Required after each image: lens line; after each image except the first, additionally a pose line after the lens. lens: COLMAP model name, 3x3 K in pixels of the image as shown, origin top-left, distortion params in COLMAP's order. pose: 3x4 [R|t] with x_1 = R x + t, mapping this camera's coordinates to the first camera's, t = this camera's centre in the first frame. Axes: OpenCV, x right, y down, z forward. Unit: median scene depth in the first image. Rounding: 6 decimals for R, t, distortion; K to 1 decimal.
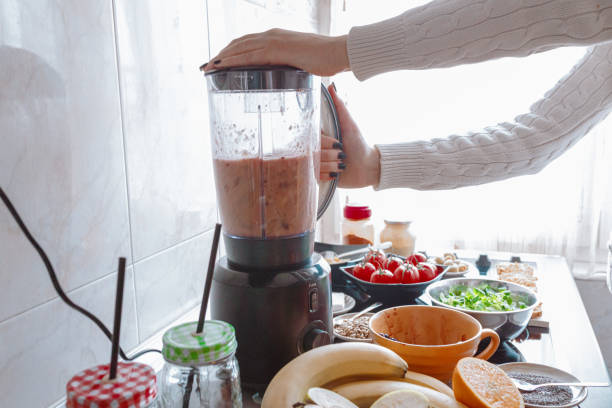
lens RADIAL K [[564.4, 0, 309.5], [0, 564.4, 205.9], [0, 0, 1]] dist [0.007294, 0.000179]
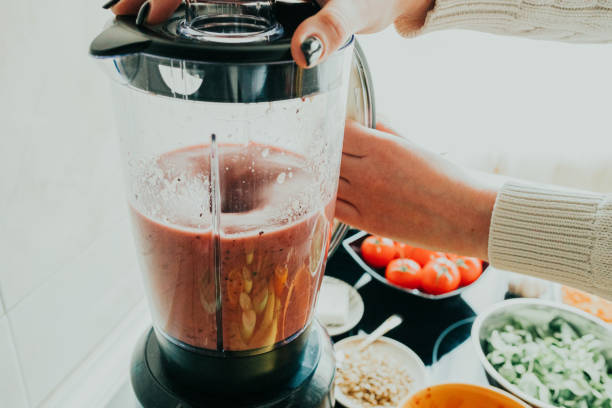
lens RADIAL K [[587.5, 0, 297.0], [0, 587.5, 204.0], [0, 0, 1]] dist [0.079455, 0.001887]
pose [[0.997918, 0.063470, 0.011419, -0.022187], [-0.063687, 0.942101, 0.329227, -0.261137], [0.010138, -0.329269, 0.944182, 0.492121]]
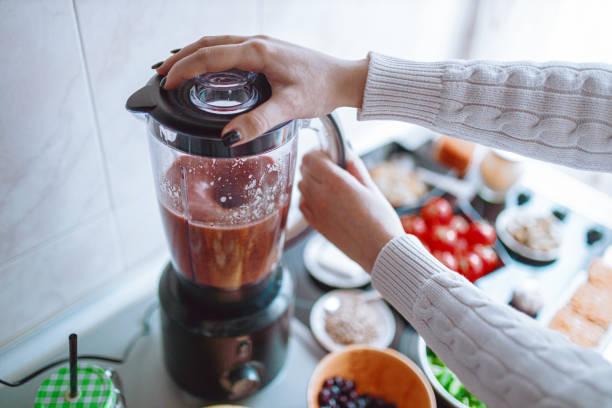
lens RADIAL K [[564.4, 0, 309.5], [0, 564.4, 205.9], [0, 0, 1]] dist [0.007294, 0.000179]
pose [[0.903917, 0.347747, -0.249010, 0.244237], [-0.178014, 0.835256, 0.520249, -0.506370], [0.388902, -0.425935, 0.816906, 0.395750]]
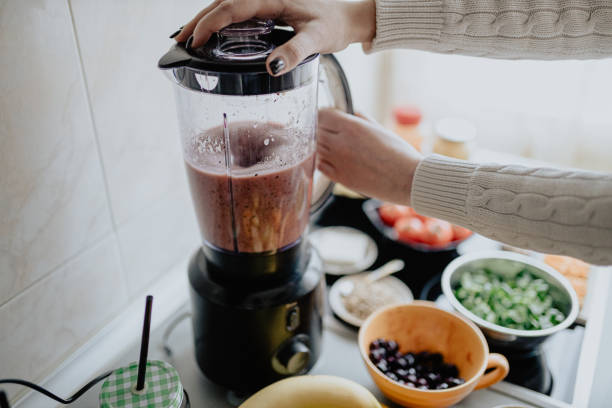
lens RADIAL K [[564.6, 0, 304.1], [0, 564.6, 203.2], [0, 0, 1]] dist [0.009137, -0.001124]
pose [[0.982835, 0.114358, -0.144765, 0.130847], [-0.055051, 0.930746, 0.361500, -0.319433], [0.176080, -0.347325, 0.921065, 0.245400]]
